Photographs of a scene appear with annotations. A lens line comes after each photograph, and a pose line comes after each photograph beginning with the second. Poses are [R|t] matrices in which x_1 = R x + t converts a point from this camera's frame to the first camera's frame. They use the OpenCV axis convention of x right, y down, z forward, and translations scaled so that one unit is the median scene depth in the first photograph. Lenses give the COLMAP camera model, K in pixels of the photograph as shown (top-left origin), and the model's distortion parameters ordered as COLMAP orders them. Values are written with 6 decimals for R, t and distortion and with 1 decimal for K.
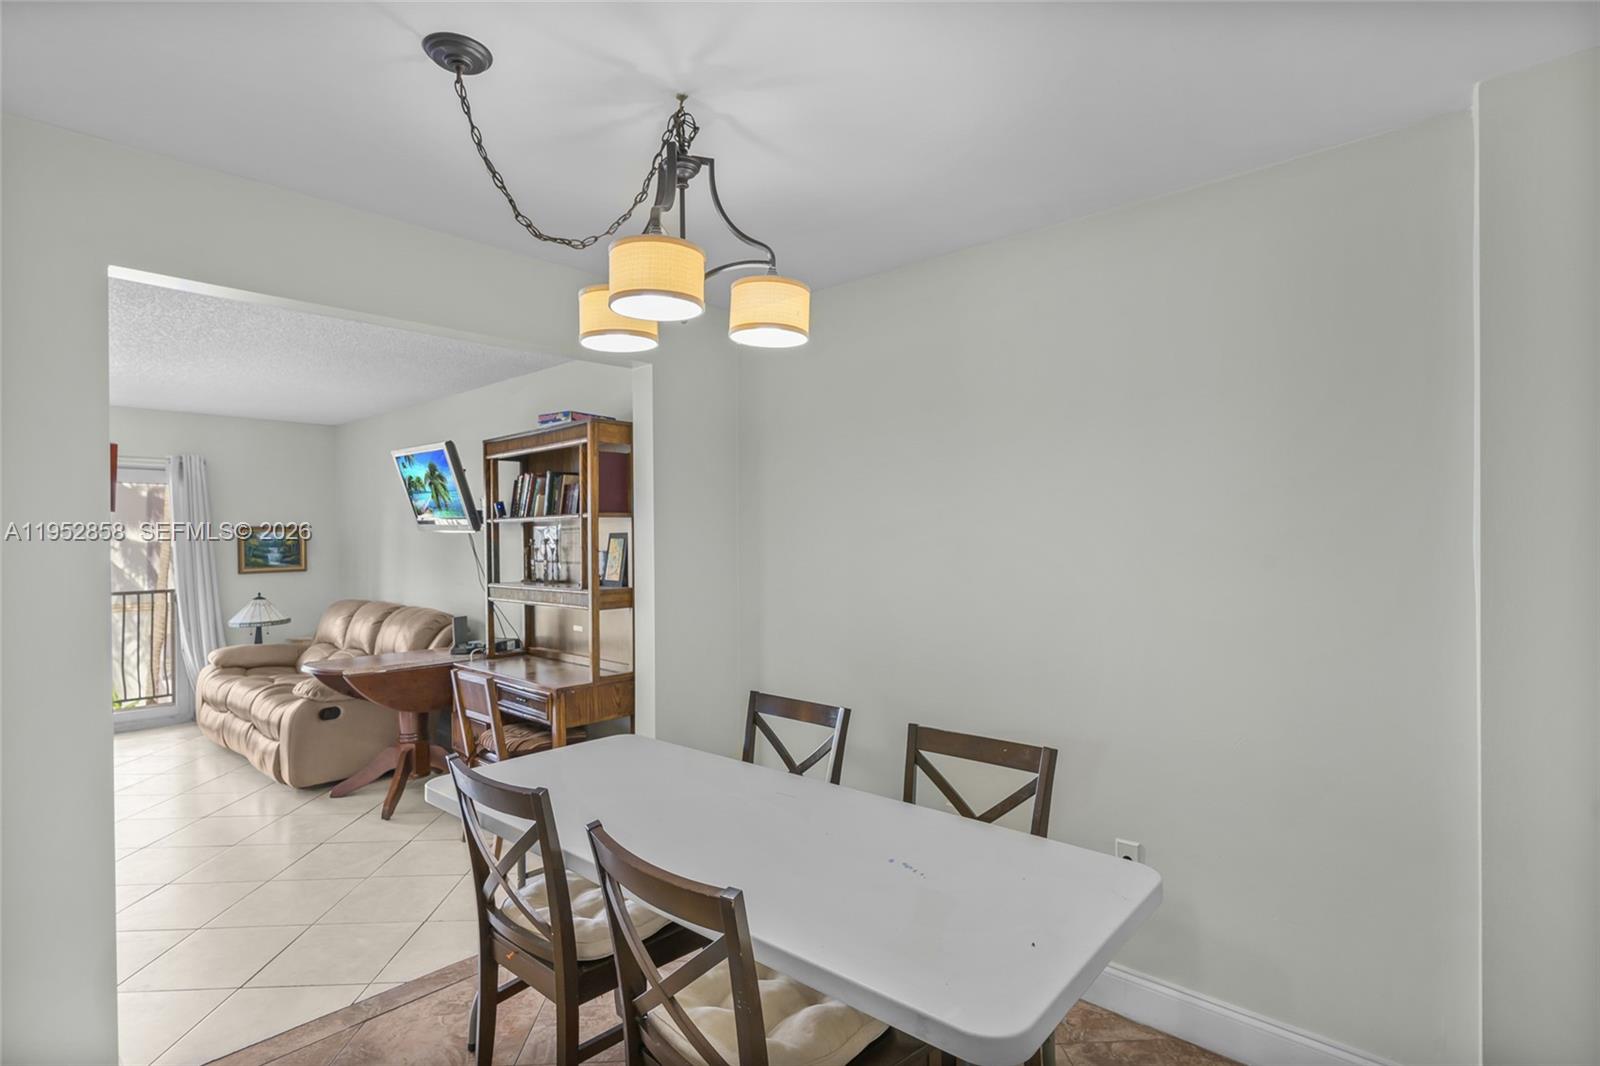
lens RADIAL K [[816.1, 0, 828.4], [0, 816.1, 542.8], [0, 0, 1]] dist [-0.007131, 0.002067]
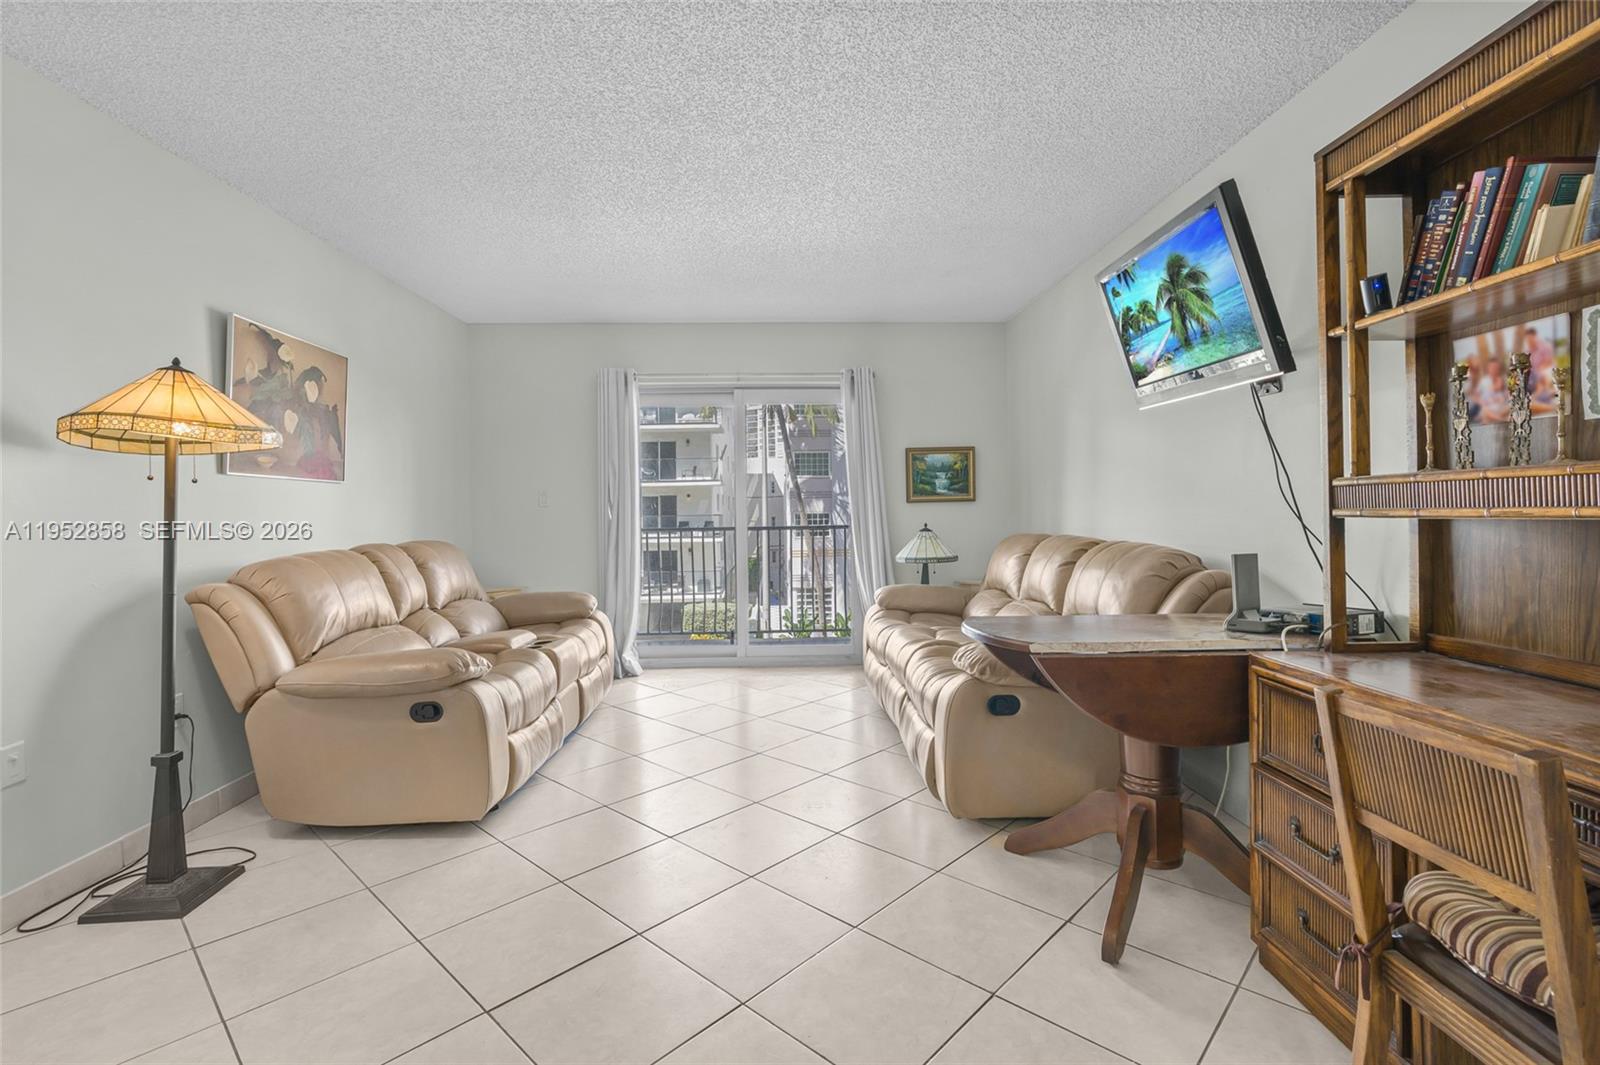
lens RADIAL K [[751.1, 0, 776.7], [0, 751.1, 506.9], [0, 0, 1]] dist [-0.000889, 0.000286]
pose [[0.670865, -0.004631, -0.741565, -0.285110], [0.002227, 0.999989, -0.004231, 0.059057], [0.741576, 0.001187, 0.670868, 0.458364]]
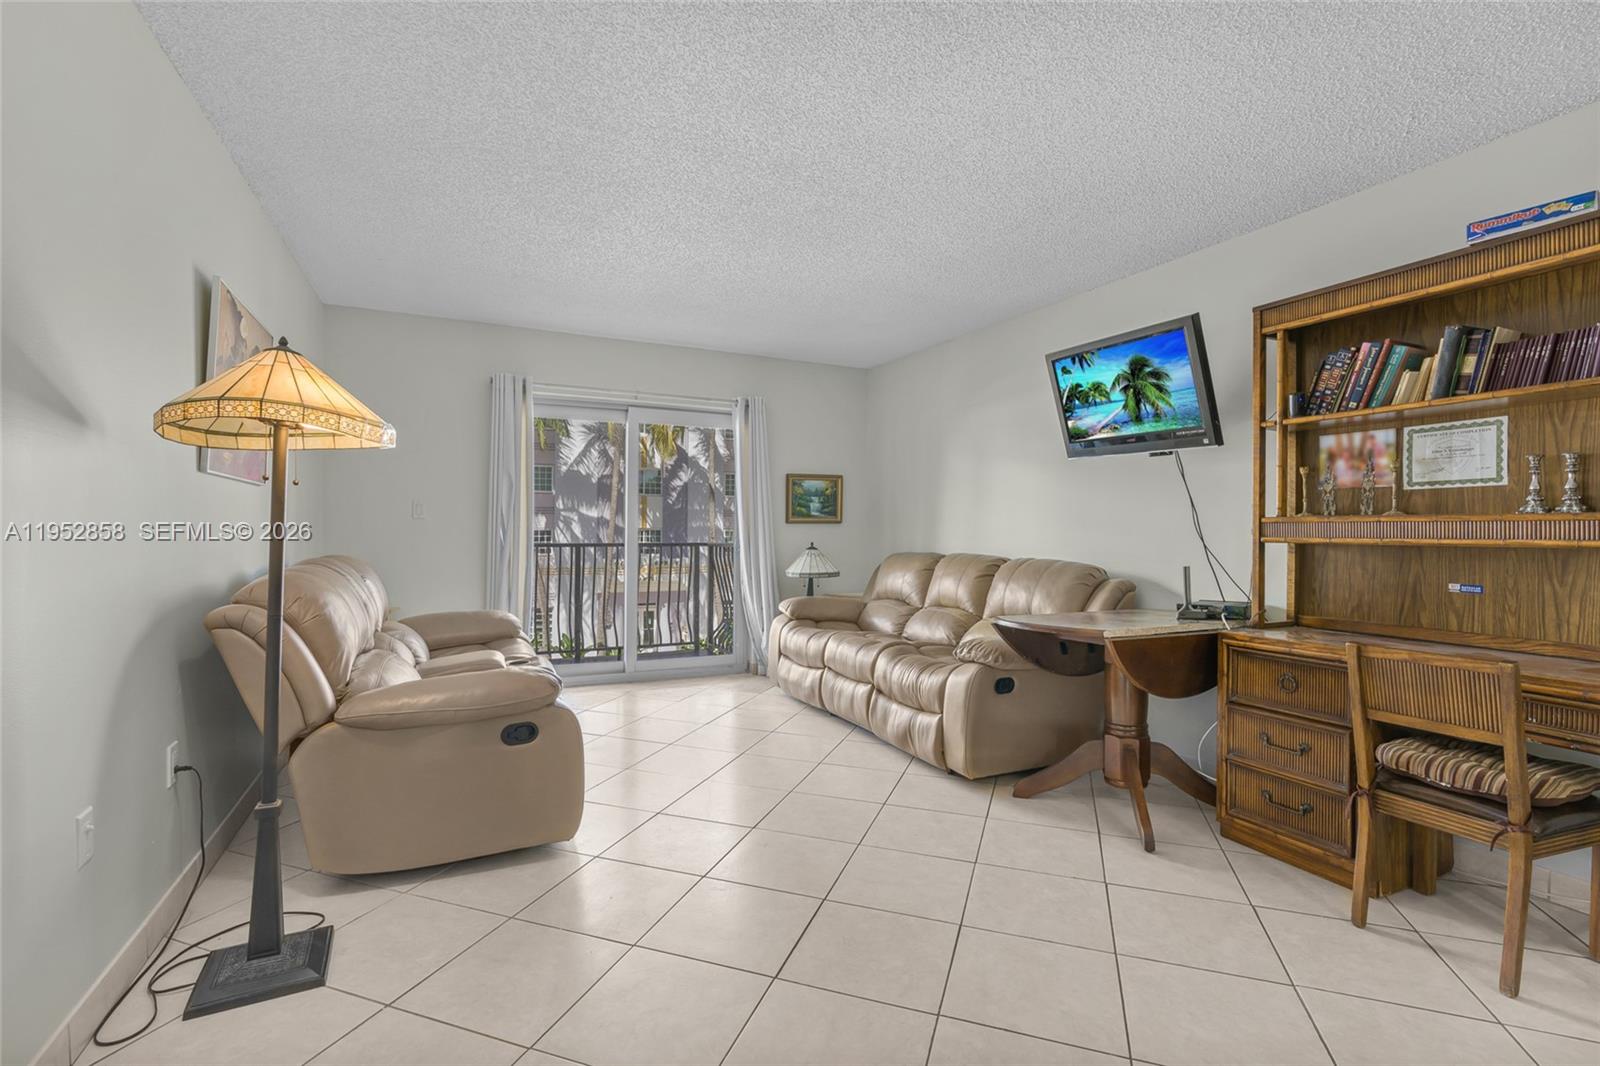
lens RADIAL K [[751.1, 0, 792.6], [0, 751.1, 526.7], [0, 0, 1]] dist [-0.000889, 0.000286]
pose [[0.918599, 0.014296, -0.394933, -0.472923], [-0.018170, 0.999816, -0.006070, 0.061212], [0.394774, 0.012752, 0.918690, 0.241896]]
